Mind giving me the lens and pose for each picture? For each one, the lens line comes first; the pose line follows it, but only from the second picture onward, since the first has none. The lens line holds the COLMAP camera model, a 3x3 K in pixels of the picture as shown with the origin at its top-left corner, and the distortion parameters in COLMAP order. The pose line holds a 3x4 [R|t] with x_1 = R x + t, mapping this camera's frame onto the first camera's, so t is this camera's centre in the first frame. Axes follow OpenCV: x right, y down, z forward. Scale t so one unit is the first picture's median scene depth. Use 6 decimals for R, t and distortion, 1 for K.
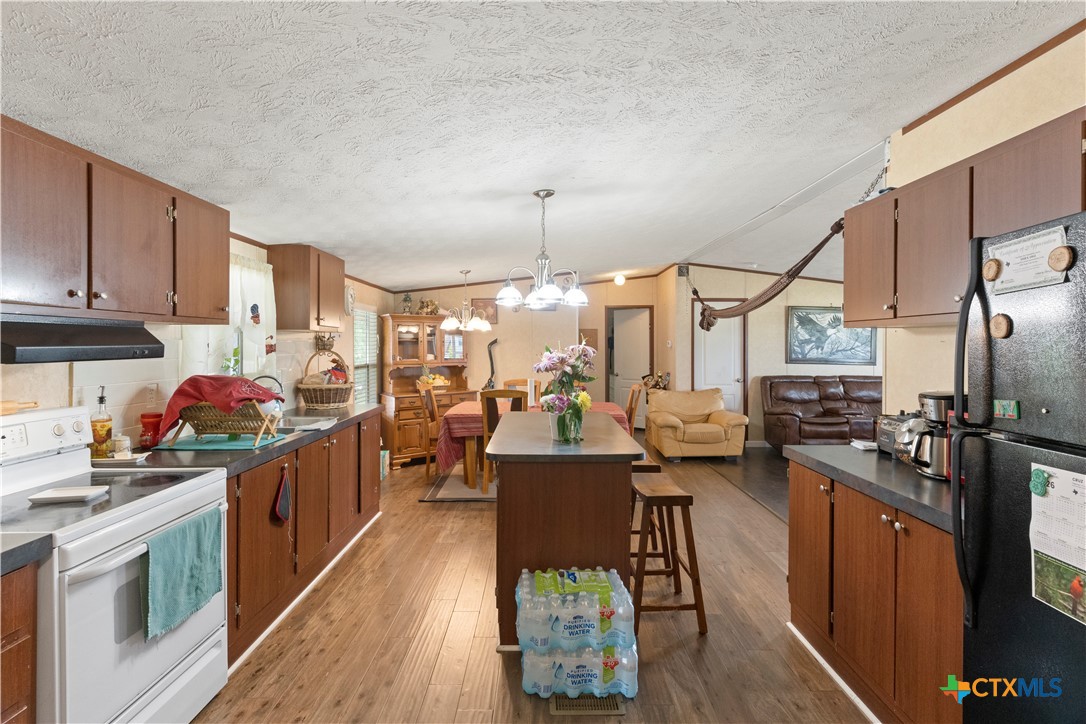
lens RADIAL K [[526.2, 0, 533.9], [0, 526.2, 350.5], [0, 0, 1]] dist [0.009617, -0.000840]
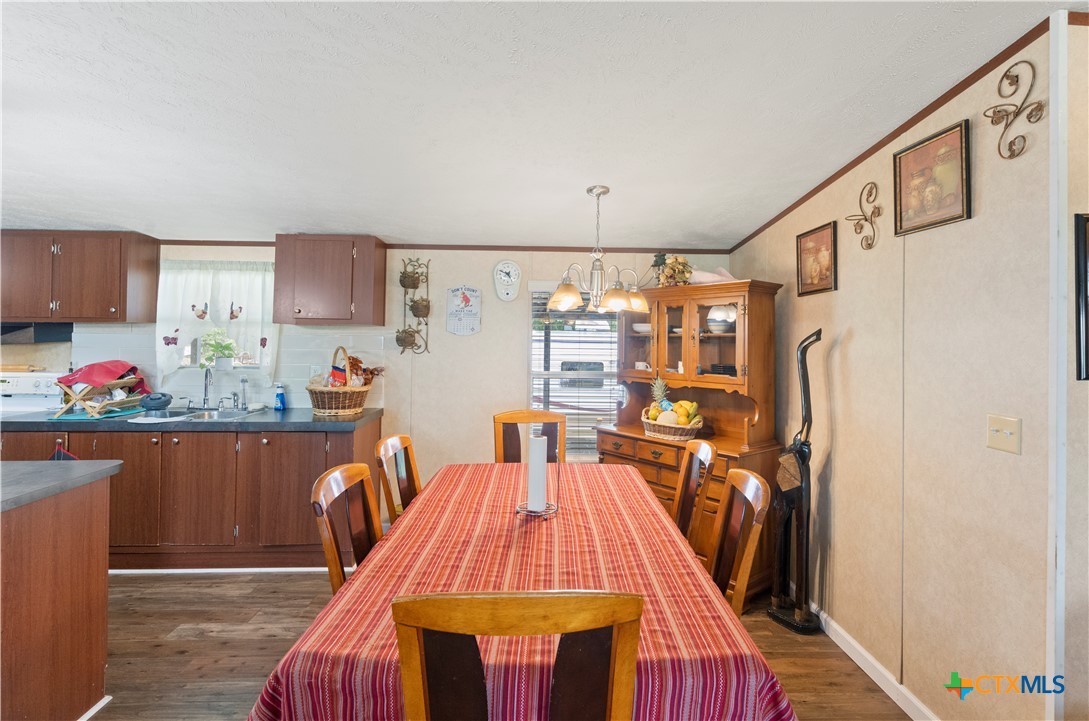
lens RADIAL K [[527.6, 0, 546.2], [0, 527.6, 330.9], [0, 0, 1]] dist [0.009617, -0.000840]
pose [[0.026676, -0.007873, -0.999613, 0.281594], [-0.018574, 0.999792, -0.008370, -0.014573], [0.999472, 0.018790, 0.026524, 0.769685]]
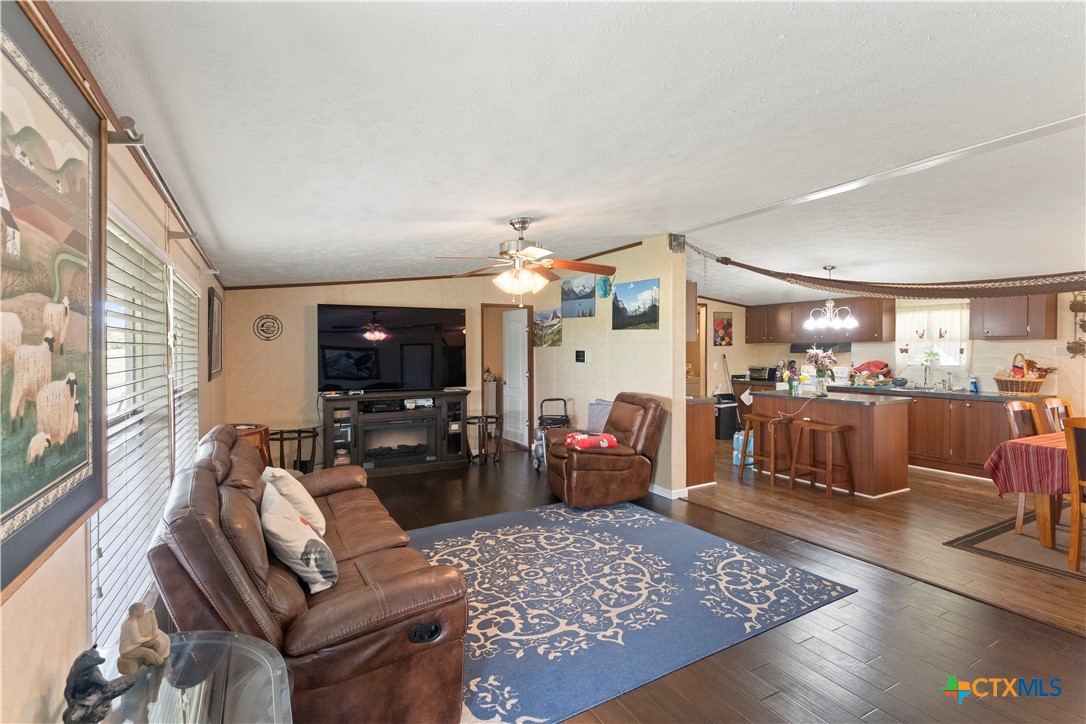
lens RADIAL K [[526.2, 0, 549.2], [0, 526.2, 354.3], [0, 0, 1]] dist [0.009617, -0.000840]
pose [[-0.875038, 0.013441, -0.483867, 0.791536], [0.004767, 0.999805, 0.019153, -0.017208], [0.484031, 0.014452, -0.874932, 0.947723]]
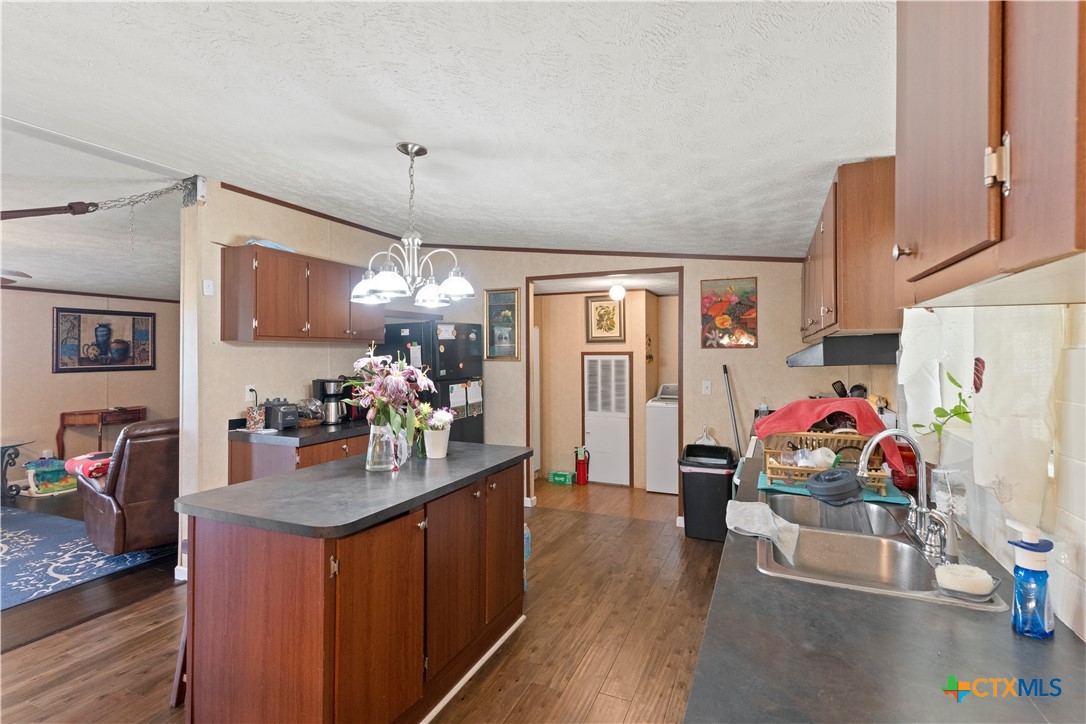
lens RADIAL K [[526.2, 0, 536.5], [0, 526.2, 354.6], [0, 0, 1]] dist [0.009617, -0.000840]
pose [[-0.913569, 0.001314, 0.406683, -0.195777], [0.006431, 0.999916, 0.011215, -0.012030], [-0.406634, 0.012861, -0.913501, 0.708436]]
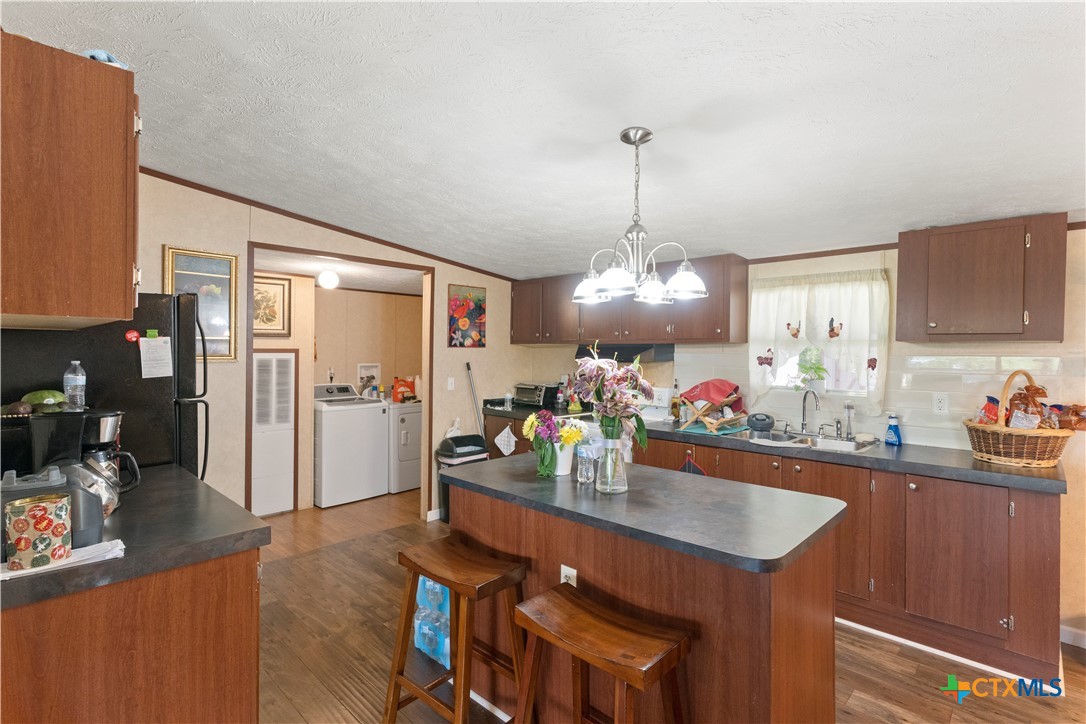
lens RADIAL K [[526.2, 0, 541.3], [0, 526.2, 351.5], [0, 0, 1]] dist [0.009617, -0.000840]
pose [[-0.696393, -0.003131, -0.717654, 0.264963], [-0.012686, 0.999888, 0.007947, -0.012674], [0.717548, 0.014638, -0.696355, 0.611276]]
